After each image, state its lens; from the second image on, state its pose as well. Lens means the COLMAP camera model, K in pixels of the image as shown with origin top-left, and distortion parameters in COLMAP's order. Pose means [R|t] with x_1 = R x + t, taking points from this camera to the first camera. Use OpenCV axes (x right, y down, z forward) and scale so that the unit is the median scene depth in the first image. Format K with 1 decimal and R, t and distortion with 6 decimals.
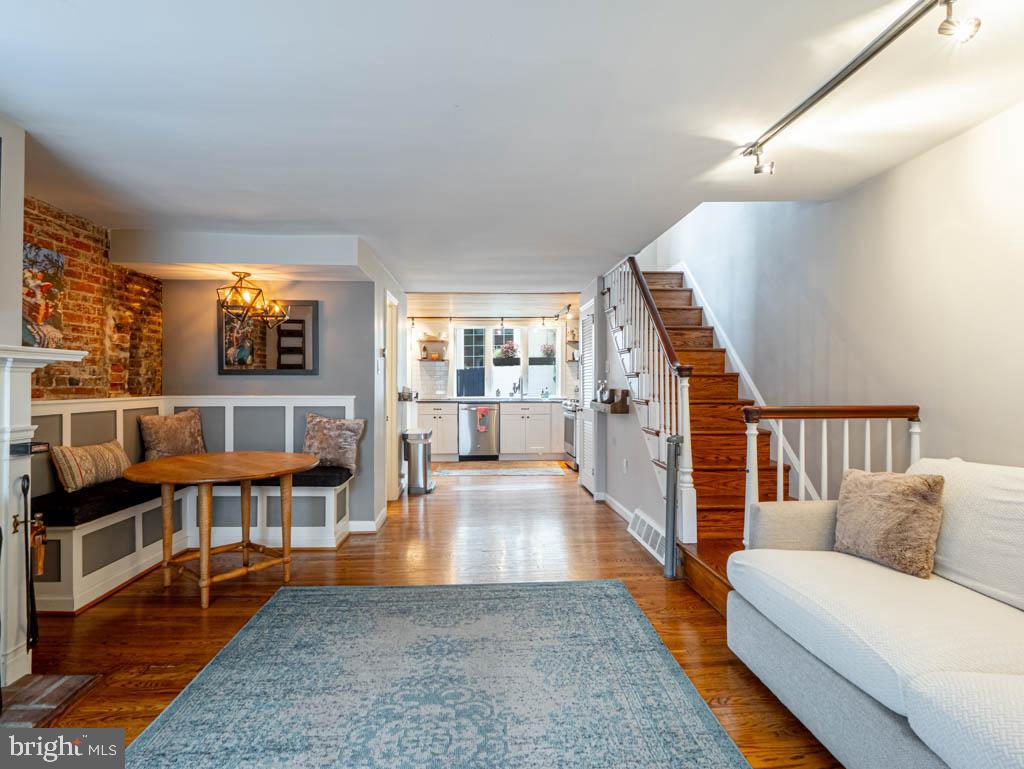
lens RADIAL K [[523.6, 0, 485.9], [0, 523.6, 382.9], [0, 0, 1]] dist [0.000197, -0.000903]
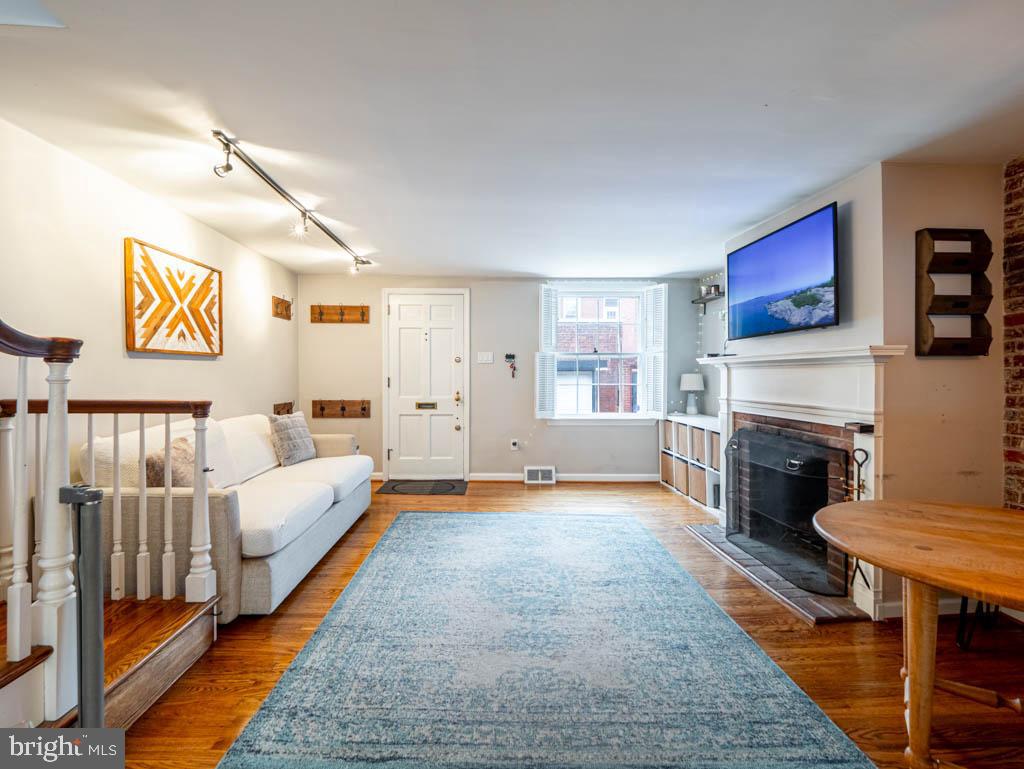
lens RADIAL K [[489.6, 0, 511.3], [0, 489.6, 381.5], [0, 0, 1]] dist [-0.010730, -0.000134]
pose [[-0.999846, -0.000864, -0.017552, -0.014055], [-0.001129, 0.999885, 0.015093, -0.000524], [0.017537, 0.015111, -0.999732, 1.176830]]
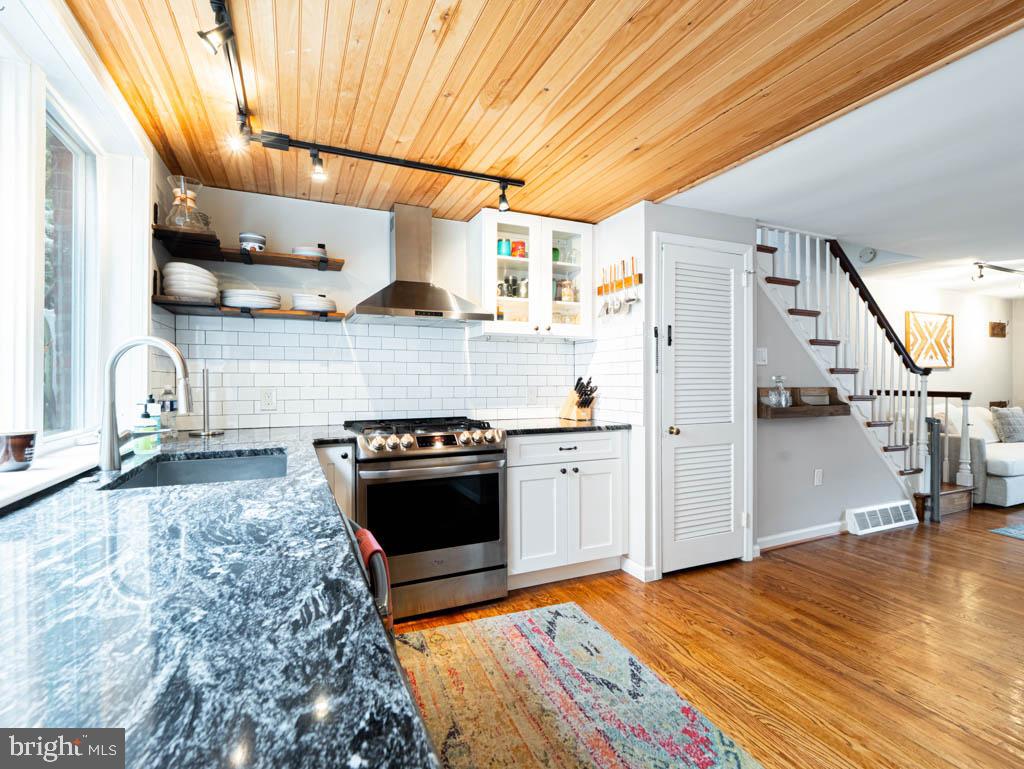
lens RADIAL K [[483.7, 0, 506.5], [0, 483.7, 381.3], [0, 0, 1]] dist [-0.000028, 0.000163]
pose [[-0.386648, -0.001083, 0.922227, -0.312179], [0.001824, 0.999996, 0.001939, 0.000299], [-0.922225, 0.002432, -0.386645, 2.069932]]
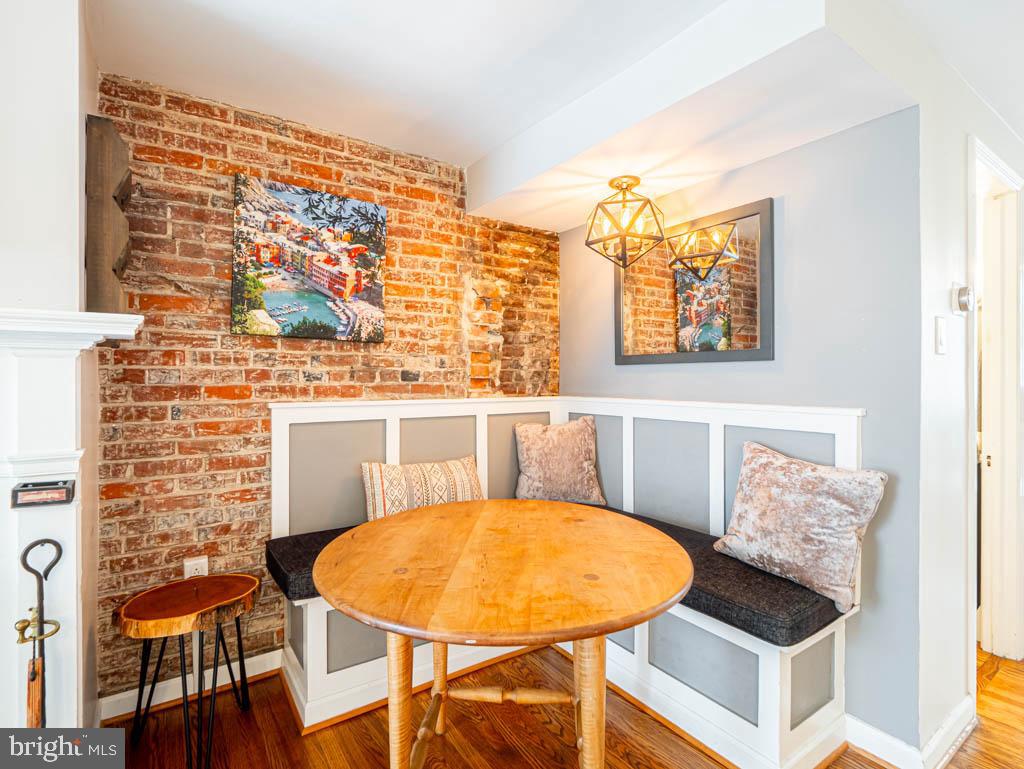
lens RADIAL K [[515.9, 0, 504.8], [0, 515.9, 380.1], [0, 0, 1]] dist [0.004771, -0.014156]
pose [[0.552566, -0.000251, -0.833469, -0.081314], [0.000338, 1.000000, -0.000078, 0.003004], [0.833469, -0.000239, 0.552566, 0.611047]]
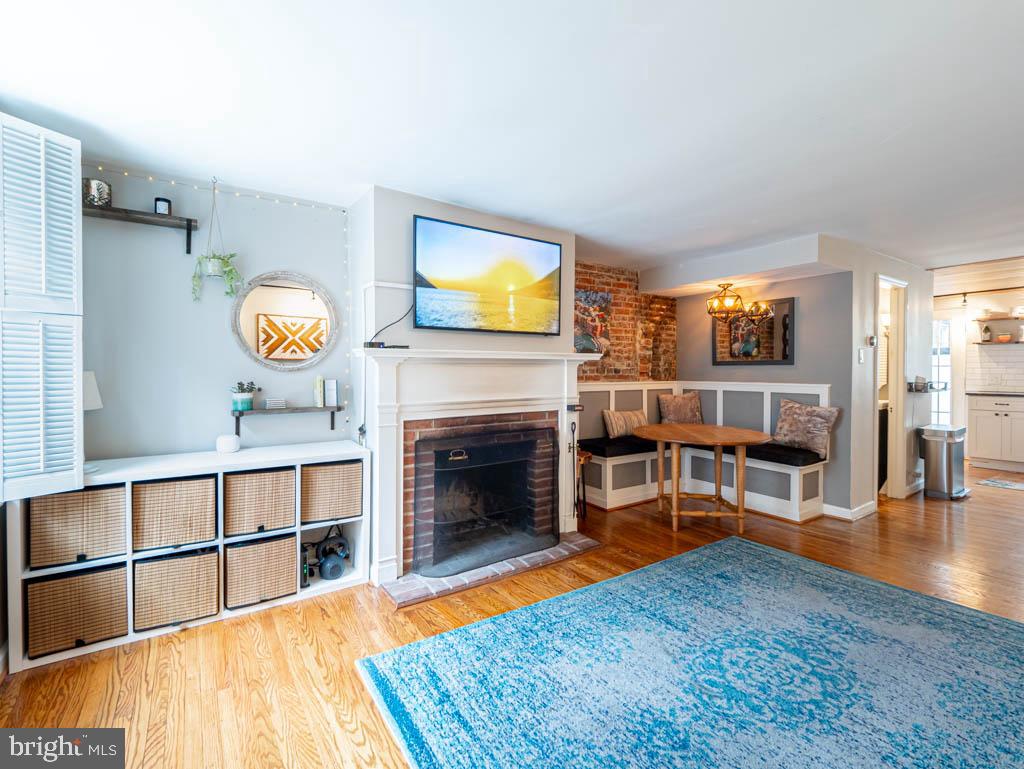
lens RADIAL K [[459.7, 0, 506.6], [0, 459.7, 374.7], [0, 0, 1]] dist [-0.001544, -0.001051]
pose [[0.524732, 0.007167, -0.851238, 0.206653], [0.000718, 0.999960, 0.008862, -0.003462], [0.851267, -0.005261, 0.524706, -0.027716]]
